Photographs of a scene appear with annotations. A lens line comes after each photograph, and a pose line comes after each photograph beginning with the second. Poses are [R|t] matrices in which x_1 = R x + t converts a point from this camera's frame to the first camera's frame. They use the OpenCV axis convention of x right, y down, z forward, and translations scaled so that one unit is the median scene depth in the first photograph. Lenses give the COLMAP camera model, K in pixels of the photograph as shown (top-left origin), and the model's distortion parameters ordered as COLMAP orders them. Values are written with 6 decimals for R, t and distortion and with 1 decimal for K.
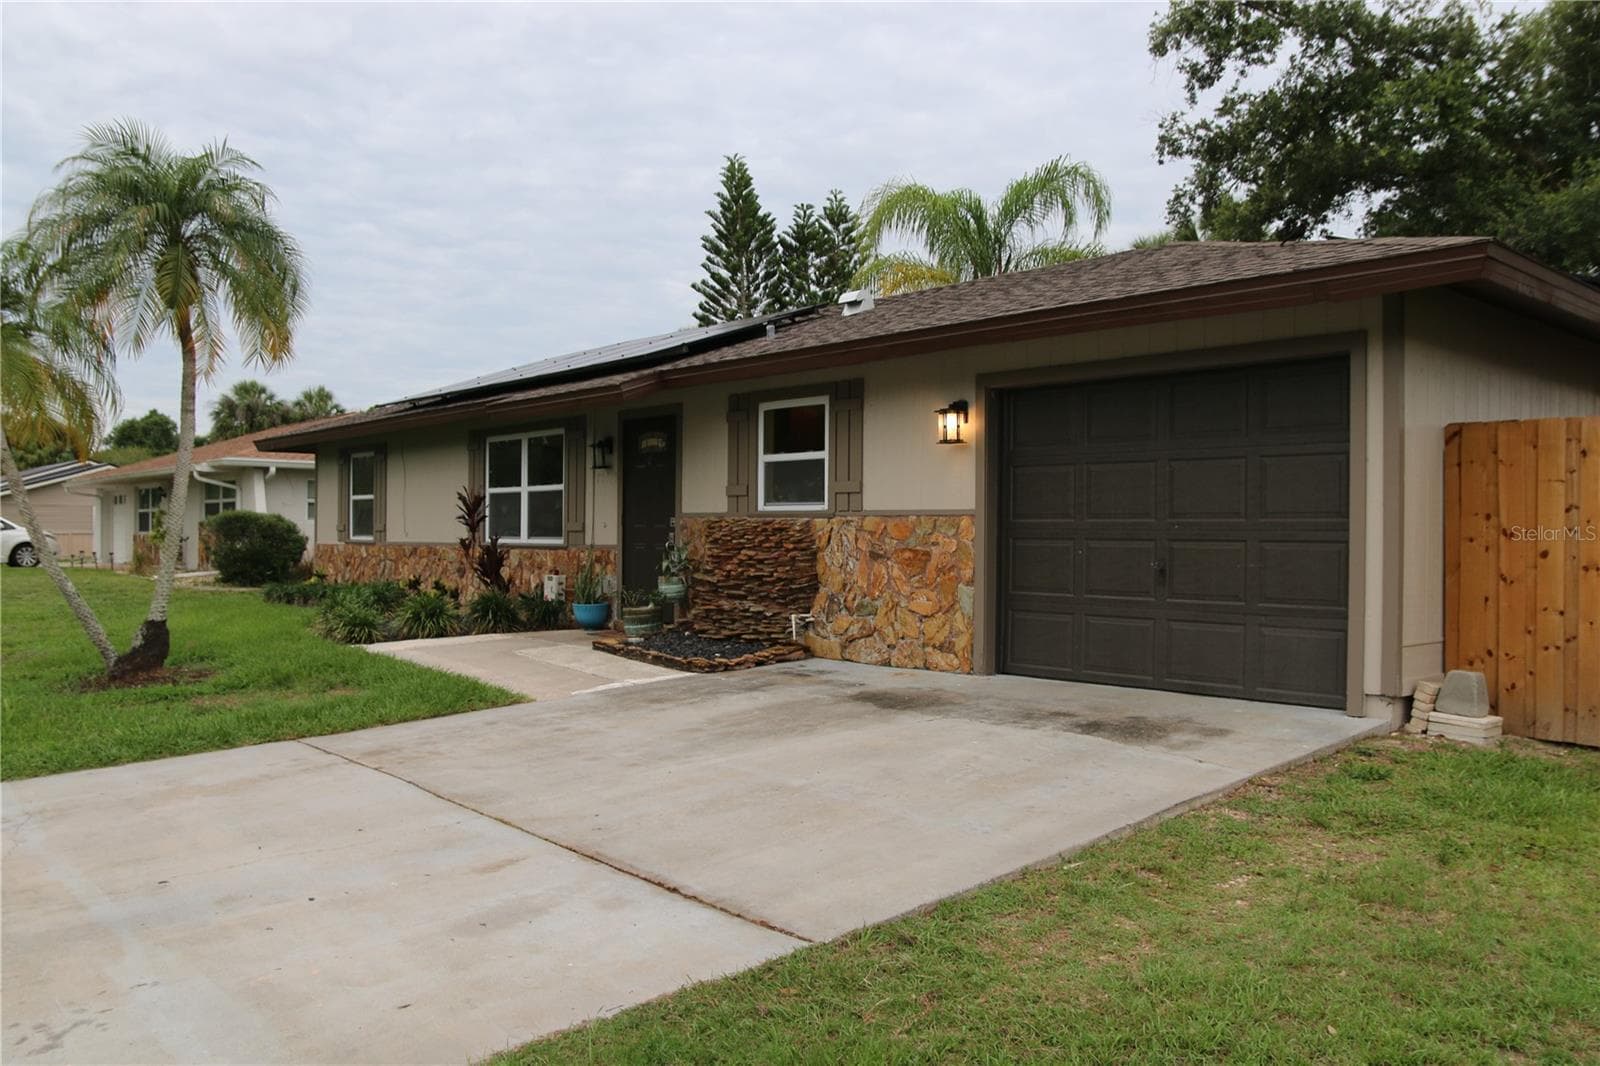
lens RADIAL K [[1256.7, 0, 796.7], [0, 1256.7, 544.1], [0, 0, 1]] dist [-0.119809, 0.107909]
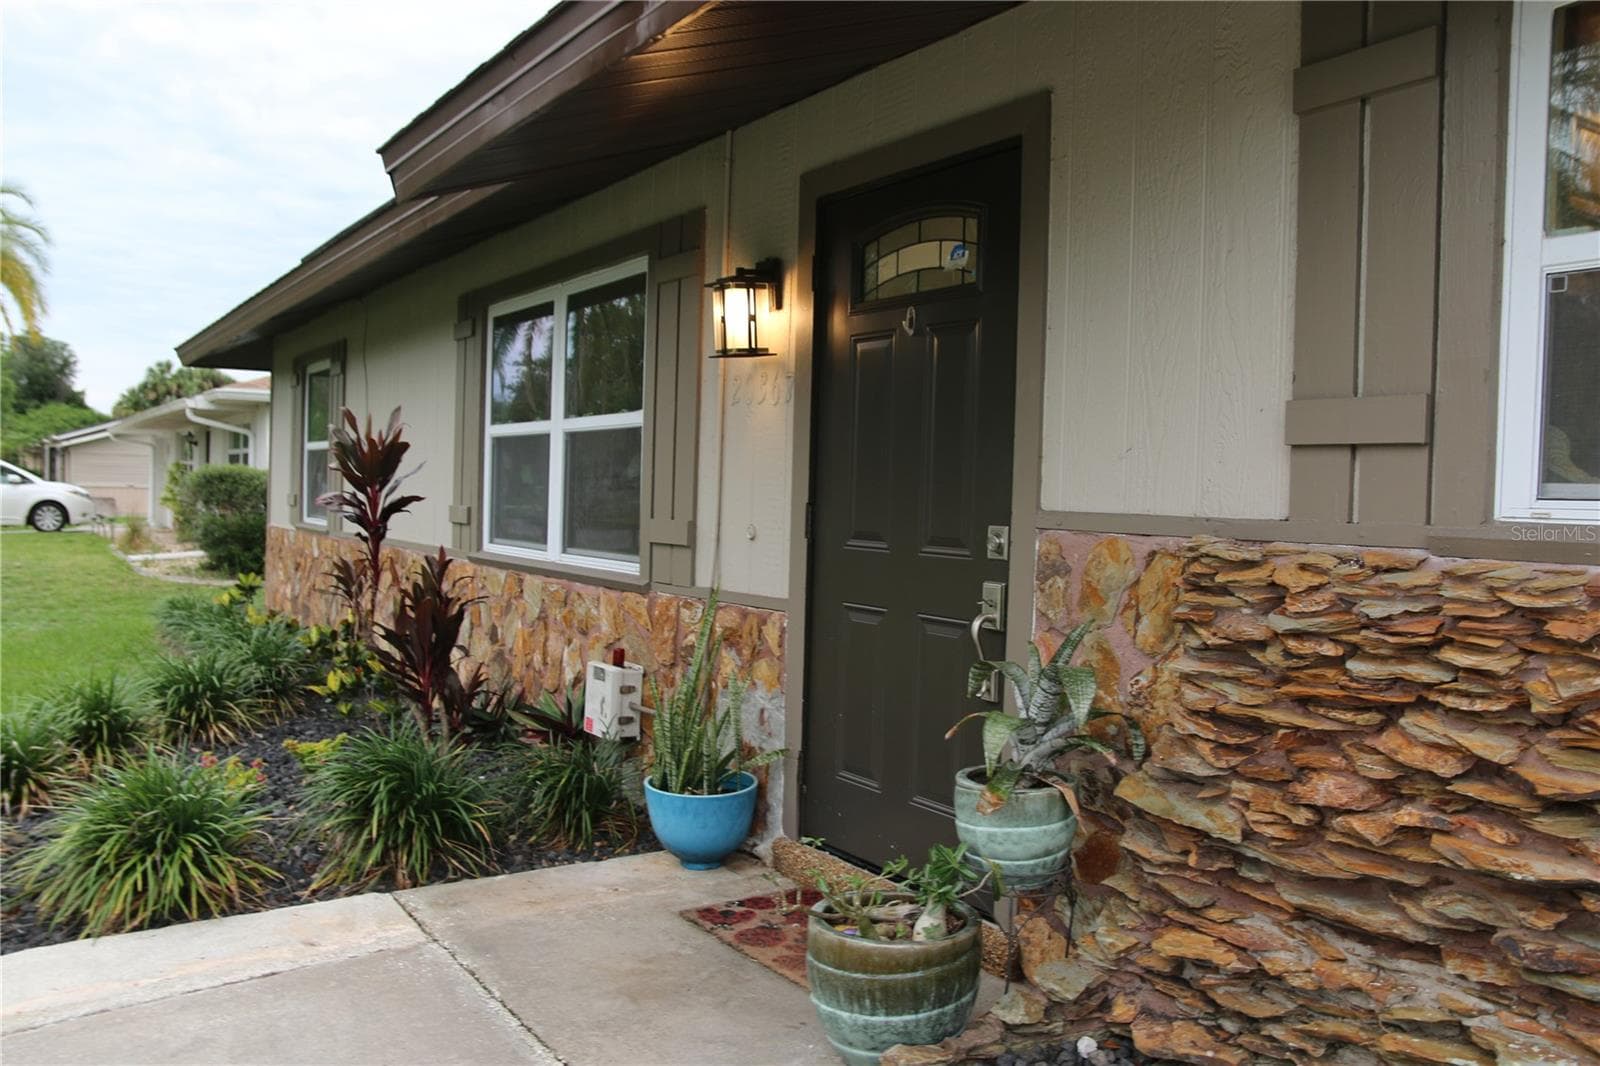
lens RADIAL K [[1256.7, 0, 796.7], [0, 1256.7, 544.1], [0, 0, 1]] dist [-0.119809, 0.107909]
pose [[0.991136, 0.027086, -0.130062, -0.100161], [-0.023224, 0.999246, 0.031117, -0.022982], [0.130807, -0.027821, 0.991017, 0.684109]]
